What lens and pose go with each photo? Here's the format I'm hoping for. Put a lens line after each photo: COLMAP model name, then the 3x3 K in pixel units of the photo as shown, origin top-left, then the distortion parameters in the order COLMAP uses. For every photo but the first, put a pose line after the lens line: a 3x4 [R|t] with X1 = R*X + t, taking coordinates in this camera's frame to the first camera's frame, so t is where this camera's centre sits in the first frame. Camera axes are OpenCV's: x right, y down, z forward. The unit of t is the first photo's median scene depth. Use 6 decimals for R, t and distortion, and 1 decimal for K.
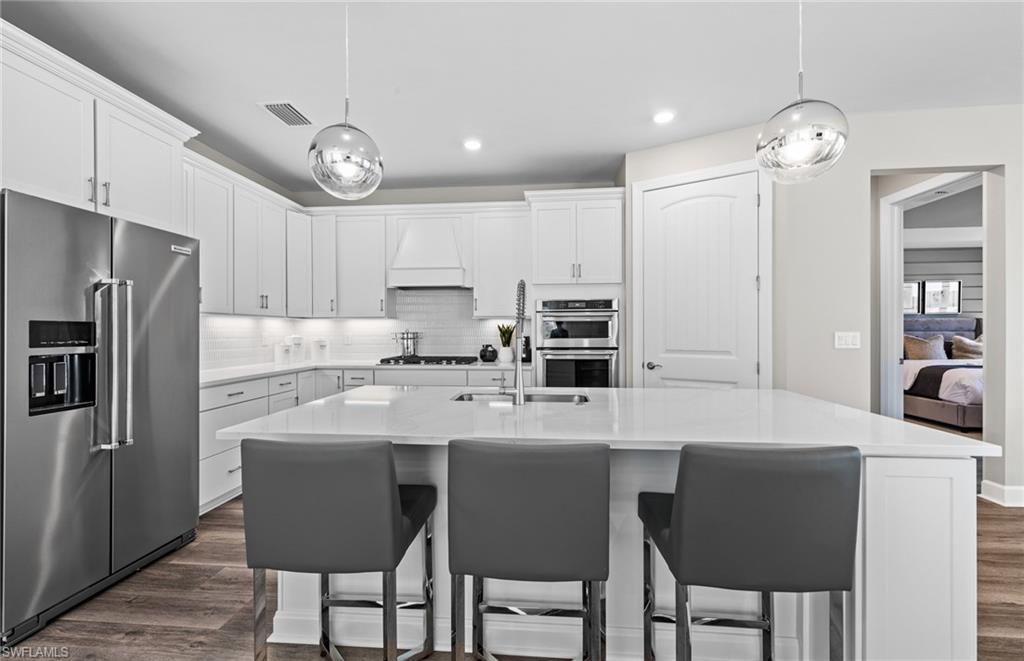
lens RADIAL K [[415.7, 0, 512.0], [0, 415.7, 330.5], [0, 0, 1]] dist [0.002463, 0.000182]
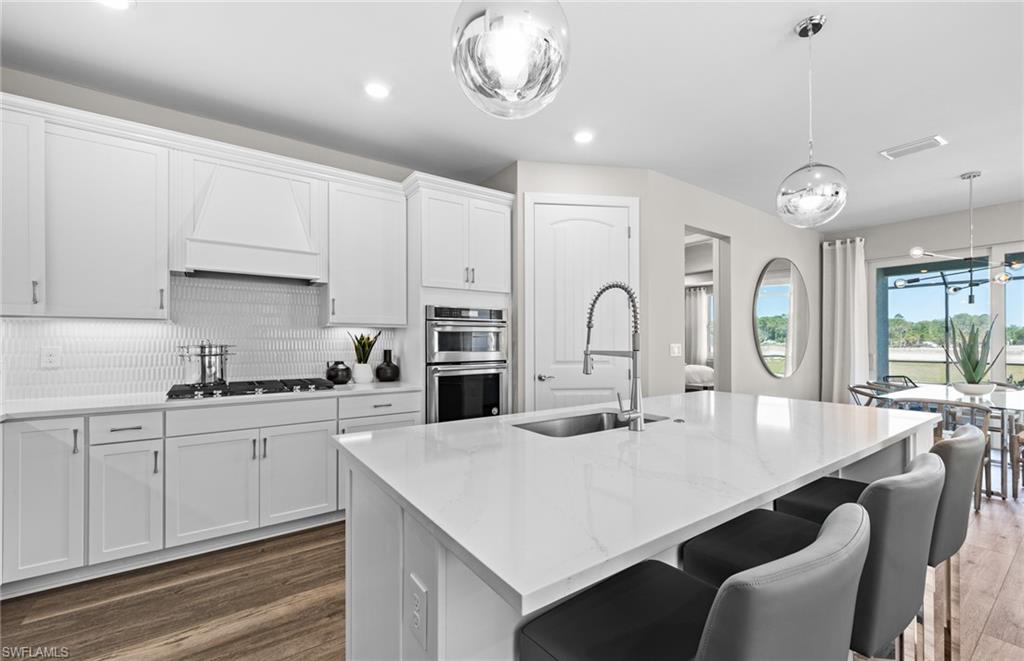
lens RADIAL K [[417.8, 0, 507.4], [0, 417.8, 340.6], [0, 0, 1]] dist [-0.000420, -0.000105]
pose [[0.762894, 0.004449, 0.646508, -0.344821], [-0.000618, 0.999981, -0.006153, 0.001442], [-0.646523, 0.004295, 0.762882, 0.252502]]
